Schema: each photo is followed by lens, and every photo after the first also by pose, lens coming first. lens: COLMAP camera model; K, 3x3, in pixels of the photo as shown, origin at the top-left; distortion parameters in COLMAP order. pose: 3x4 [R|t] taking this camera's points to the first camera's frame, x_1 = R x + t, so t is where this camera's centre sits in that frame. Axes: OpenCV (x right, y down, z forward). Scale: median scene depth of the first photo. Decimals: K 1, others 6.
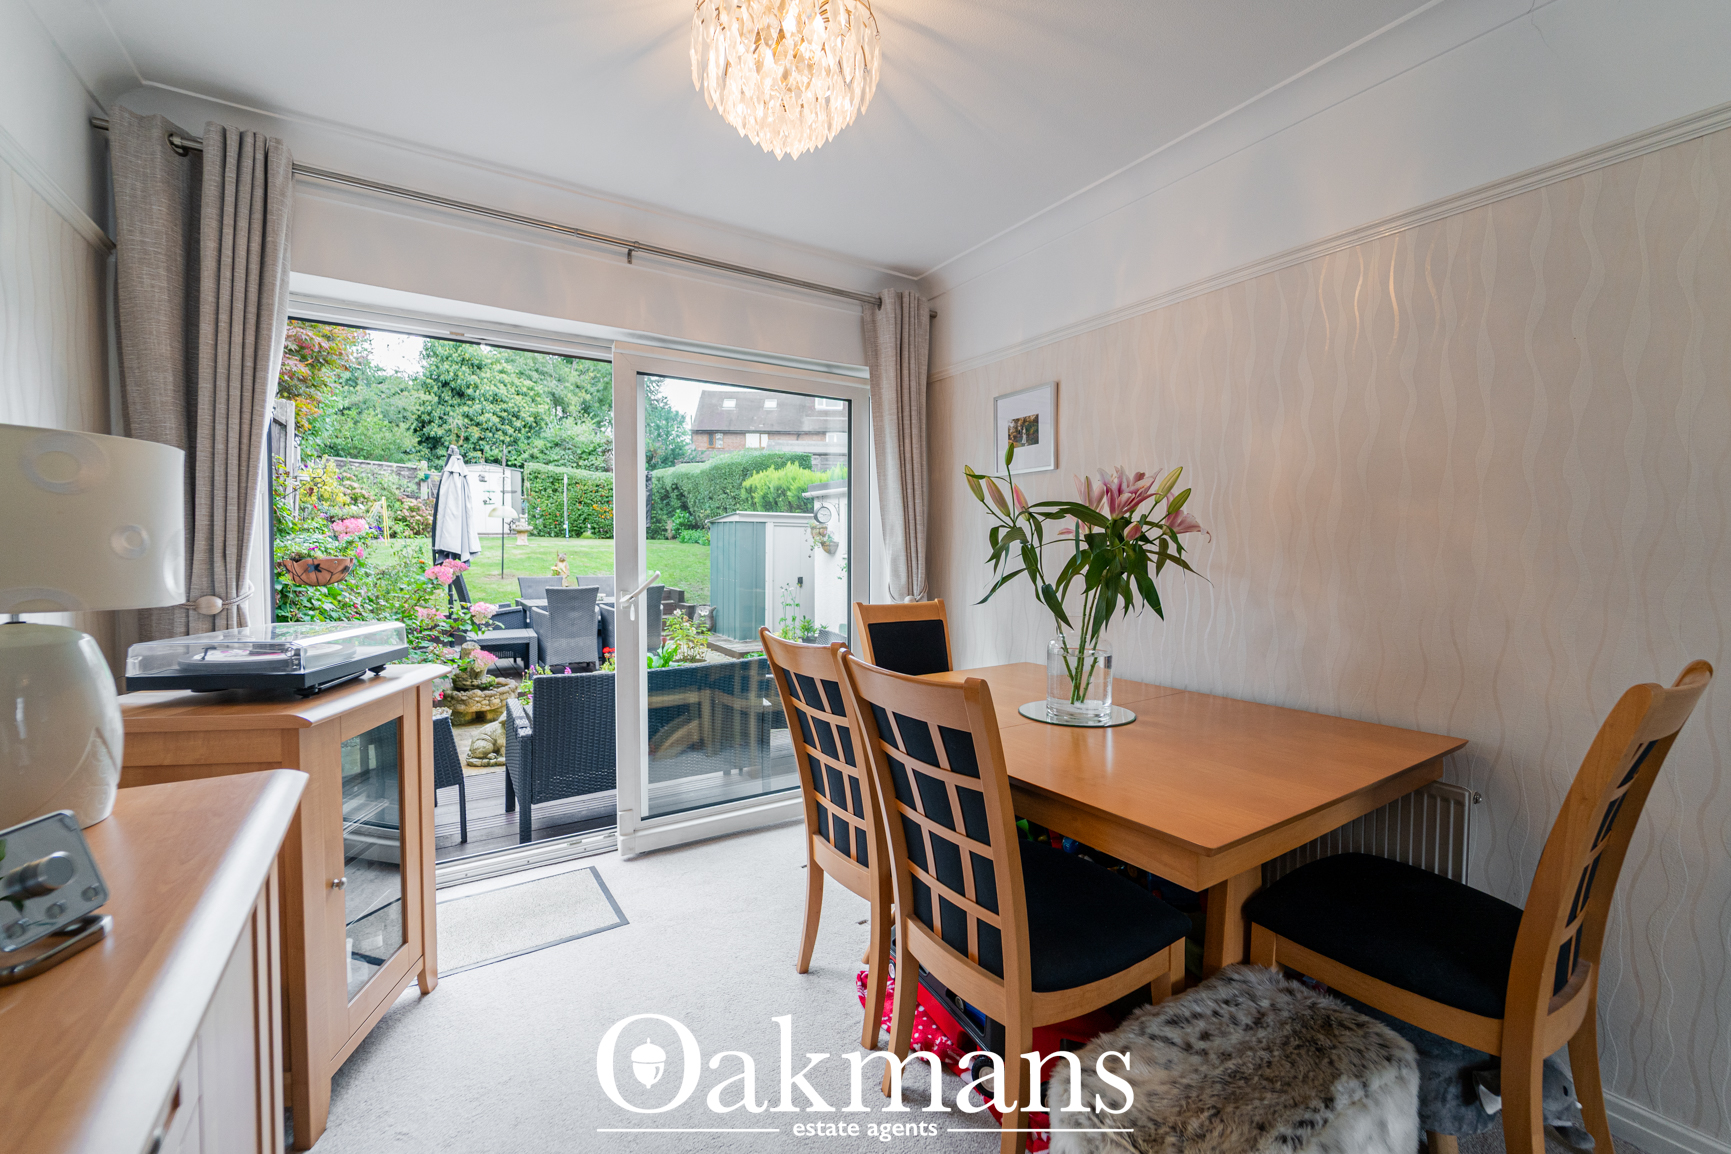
lens RADIAL K [[706.0, 0, 873.4], [0, 706.0, 572.6], [0, 0, 1]] dist [0.000349, -0.000142]
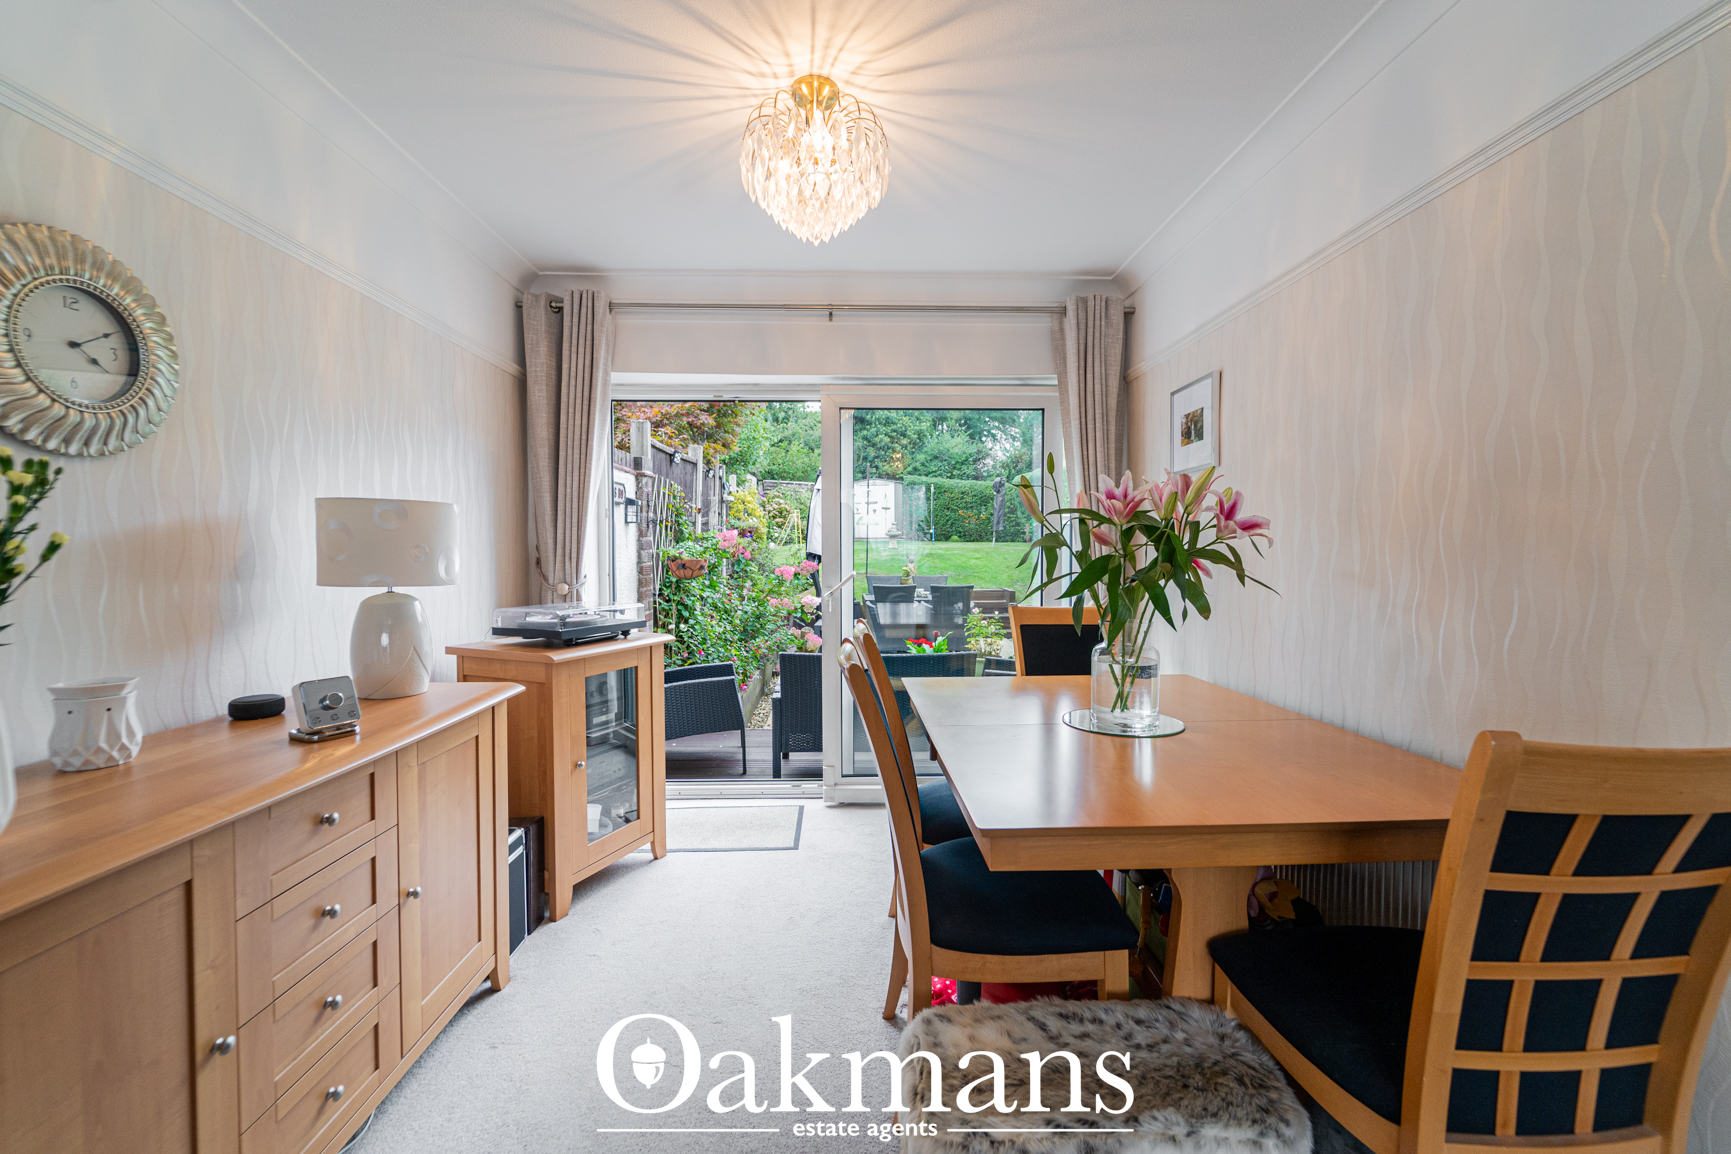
lens RADIAL K [[703.9, 0, 872.2], [0, 703.9, 573.2], [0, 0, 1]] dist [0.002425, -0.001222]
pose [[0.857172, 0.014610, -0.514823, 0.107652], [-0.015325, 0.999878, 0.002859, -0.001092], [0.514802, 0.005439, 0.857292, -0.004155]]
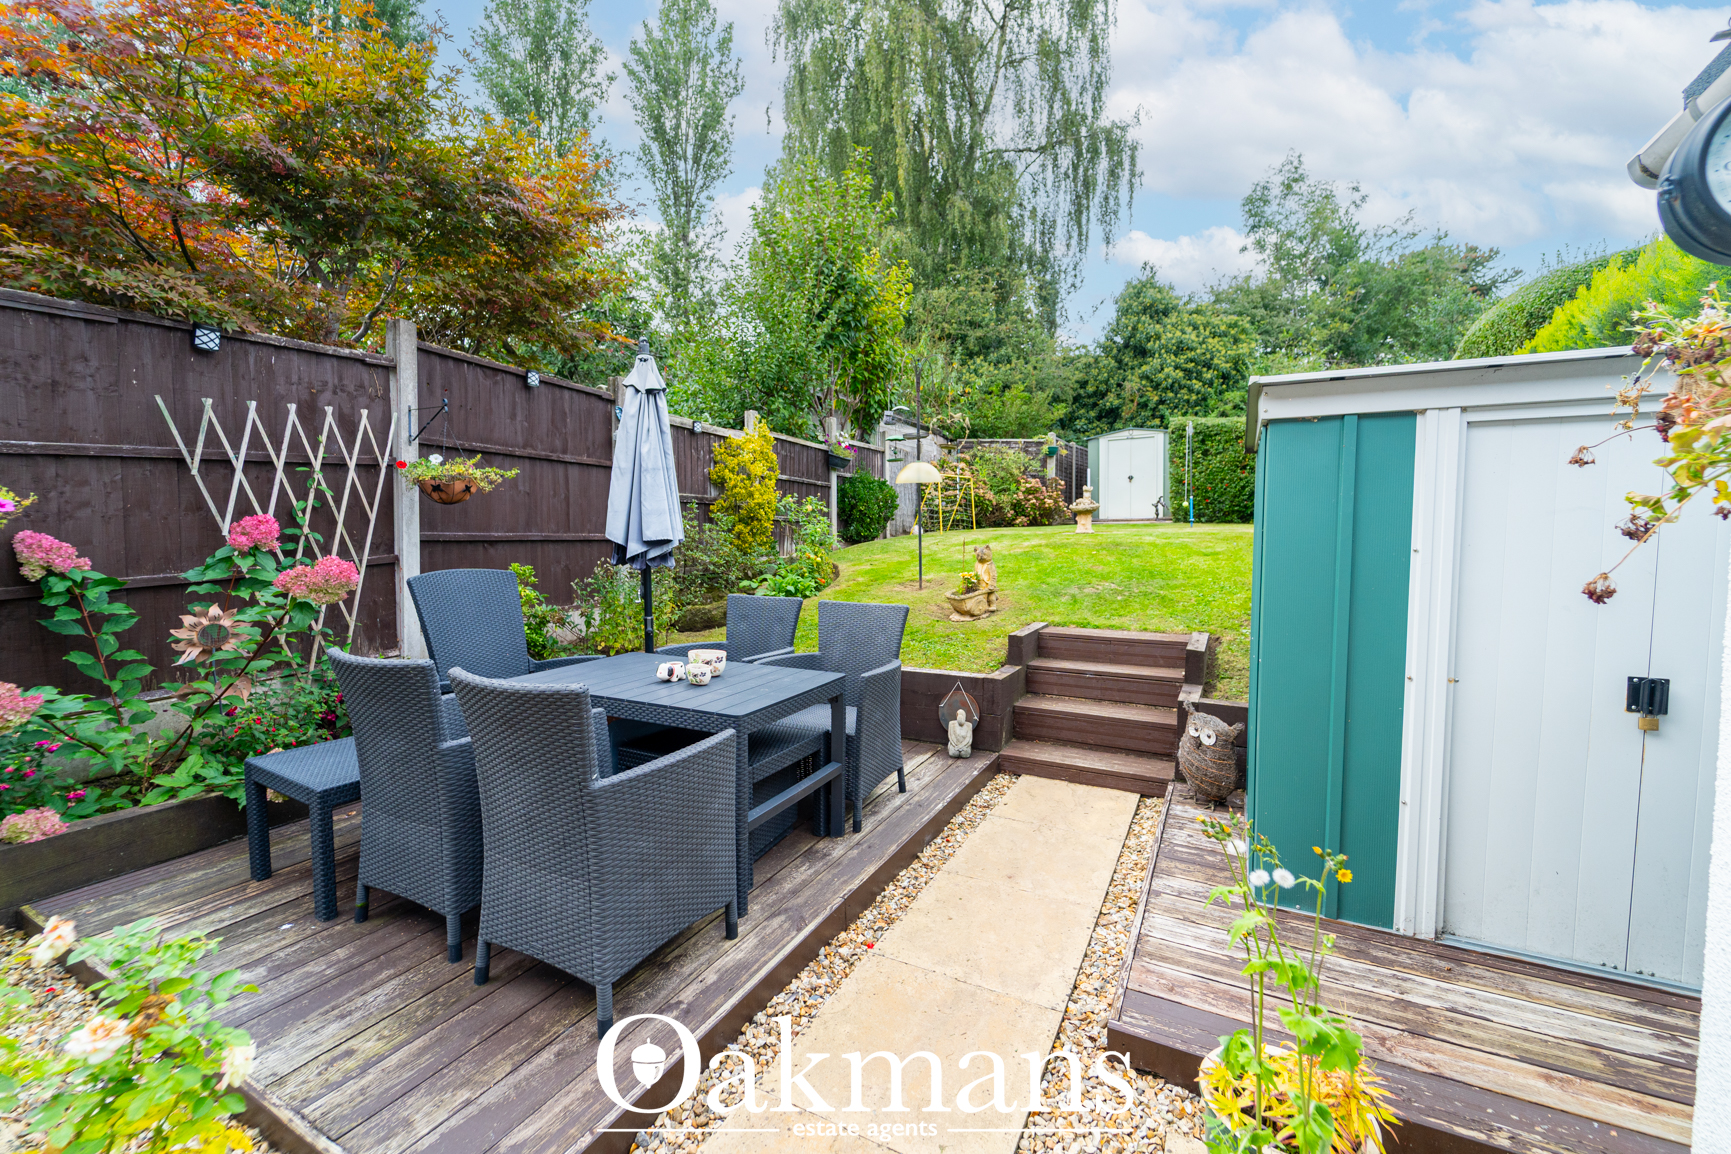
lens RADIAL K [[705.5, 0, 867.9], [0, 705.5, 572.4], [0, 0, 1]] dist [0.003304, -0.000374]
pose [[0.494015, 0.041516, -0.868461, -0.048083], [-0.033107, 0.999033, 0.028926, -0.024593], [0.868823, 0.014462, 0.494912, 0.823379]]
